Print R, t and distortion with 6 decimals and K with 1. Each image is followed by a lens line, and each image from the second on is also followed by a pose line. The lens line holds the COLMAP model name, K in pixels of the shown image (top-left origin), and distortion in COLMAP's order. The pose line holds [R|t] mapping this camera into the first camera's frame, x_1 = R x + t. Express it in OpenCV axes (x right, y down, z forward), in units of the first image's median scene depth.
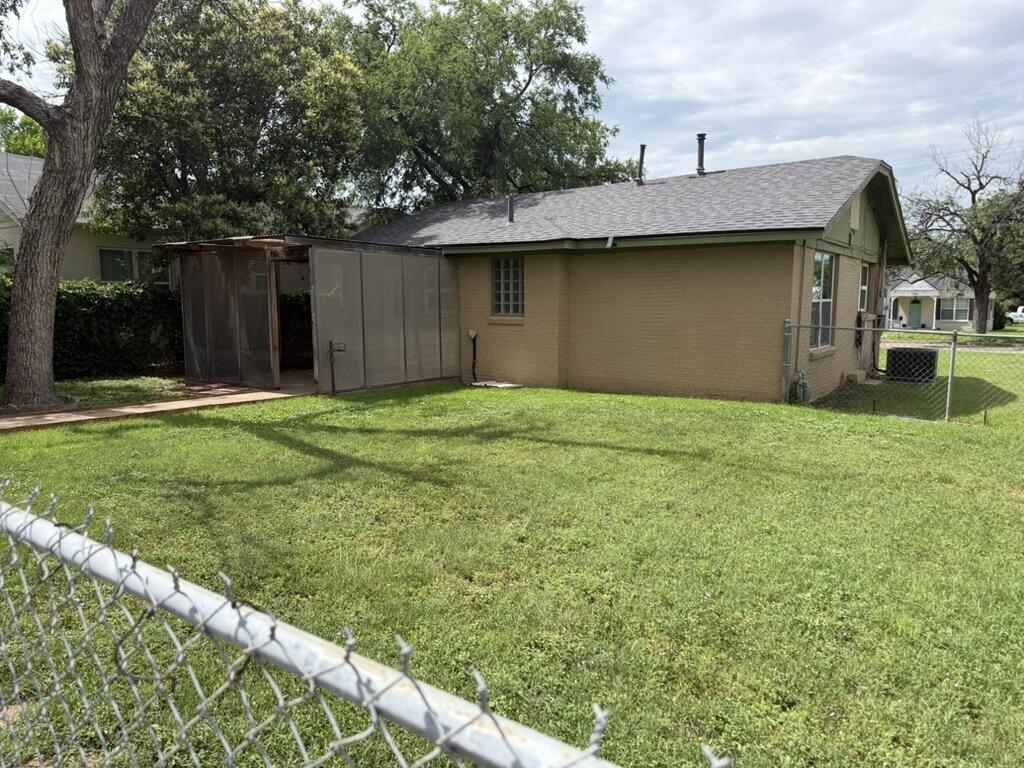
lens RADIAL K [[725.7, 0, 512.0], [0, 725.7, 384.0], [0, 0, 1]] dist [0.125405, -0.196397]
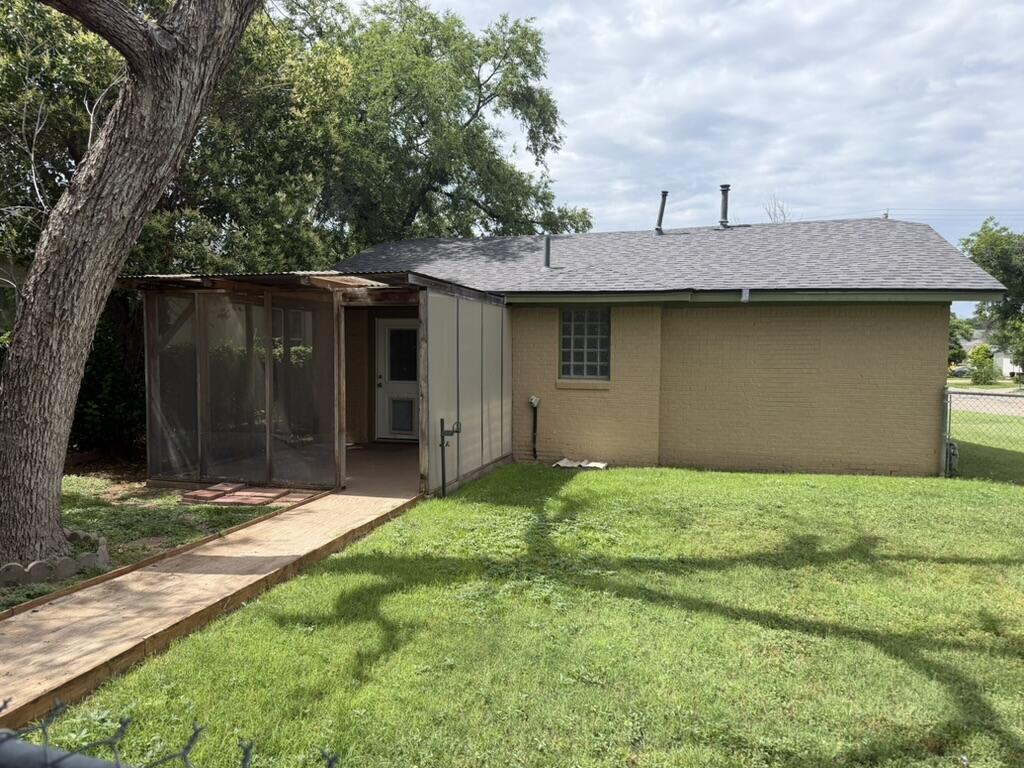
lens RADIAL K [[725.7, 0, 512.0], [0, 725.7, 384.0], [0, 0, 1]] dist [0.125405, -0.196397]
pose [[0.937222, -0.007812, 0.348646, -0.382012], [0.031061, 0.997646, -0.061144, -0.041653], [-0.347347, 0.068134, 0.935258, 0.267876]]
